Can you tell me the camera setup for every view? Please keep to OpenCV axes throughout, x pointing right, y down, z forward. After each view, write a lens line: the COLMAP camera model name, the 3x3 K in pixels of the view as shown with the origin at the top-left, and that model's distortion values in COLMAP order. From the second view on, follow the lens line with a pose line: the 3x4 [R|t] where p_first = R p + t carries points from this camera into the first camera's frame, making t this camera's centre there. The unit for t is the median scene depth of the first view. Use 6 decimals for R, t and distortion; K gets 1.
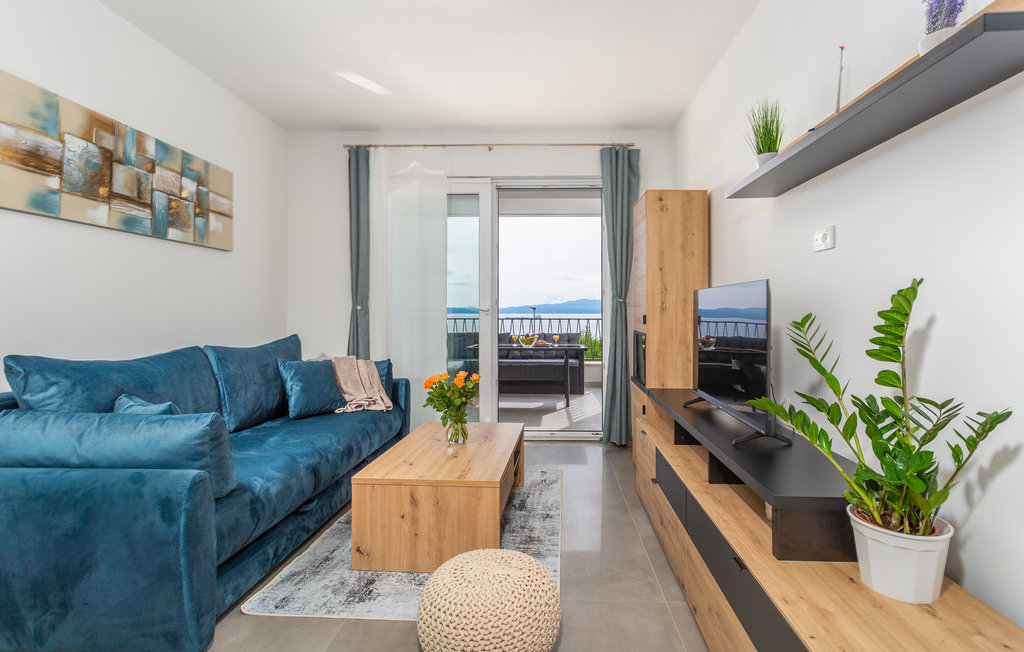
lens RADIAL K [[500.5, 0, 509.1], [0, 500.5, 313.9], [0, 0, 1]] dist [0.001260, -0.000033]
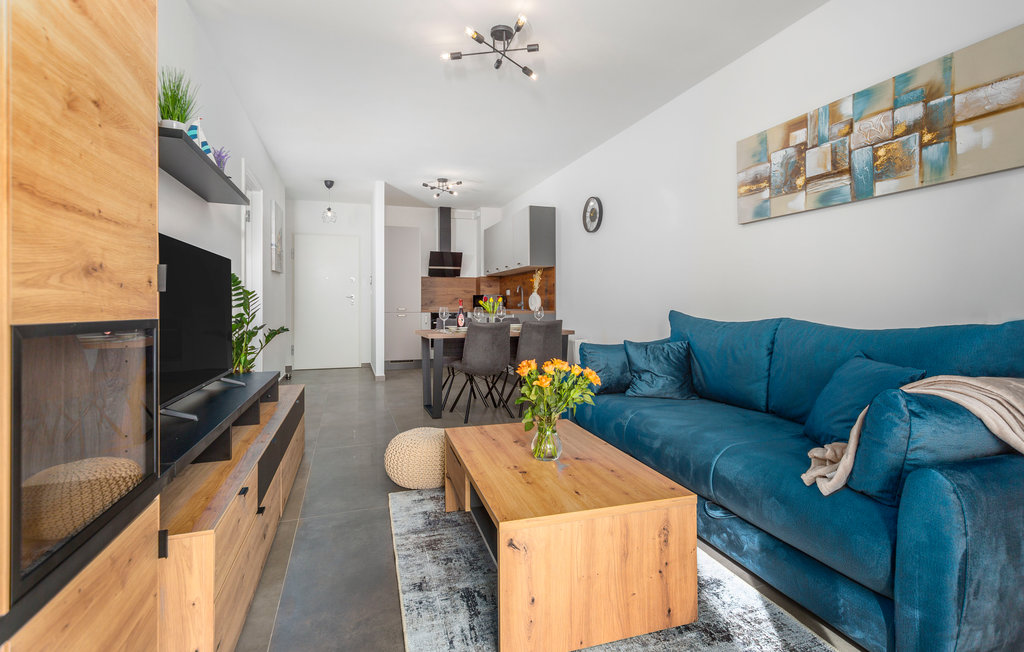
lens RADIAL K [[483.7, 0, 514.2], [0, 483.7, 296.0], [0, 0, 1]] dist [-0.000485, -0.000111]
pose [[-0.917310, -0.010161, -0.398043, 0.192453], [-0.005248, 0.999896, -0.013430, 0.031032], [0.398139, -0.010231, -0.917268, 1.433489]]
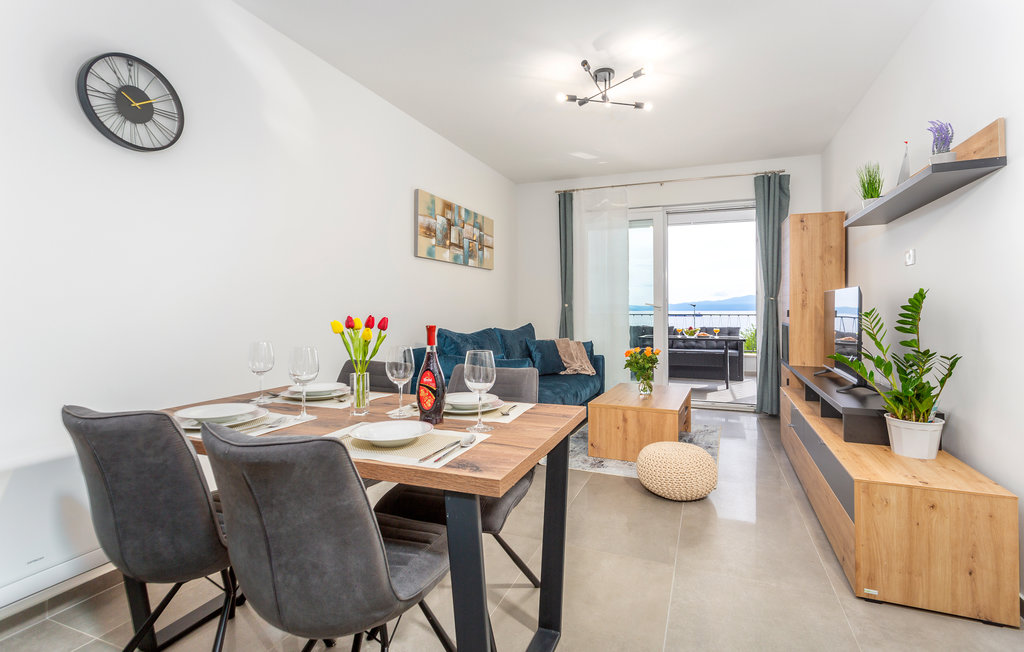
lens RADIAL K [[500.5, 0, 509.1], [0, 500.5, 313.9], [0, 0, 1]] dist [0.001260, -0.000033]
pose [[0.954686, -0.000858, -0.297613, -0.044156], [0.002360, 0.999986, 0.004686, 0.005870], [0.297605, -0.005176, 0.954675, -0.550904]]
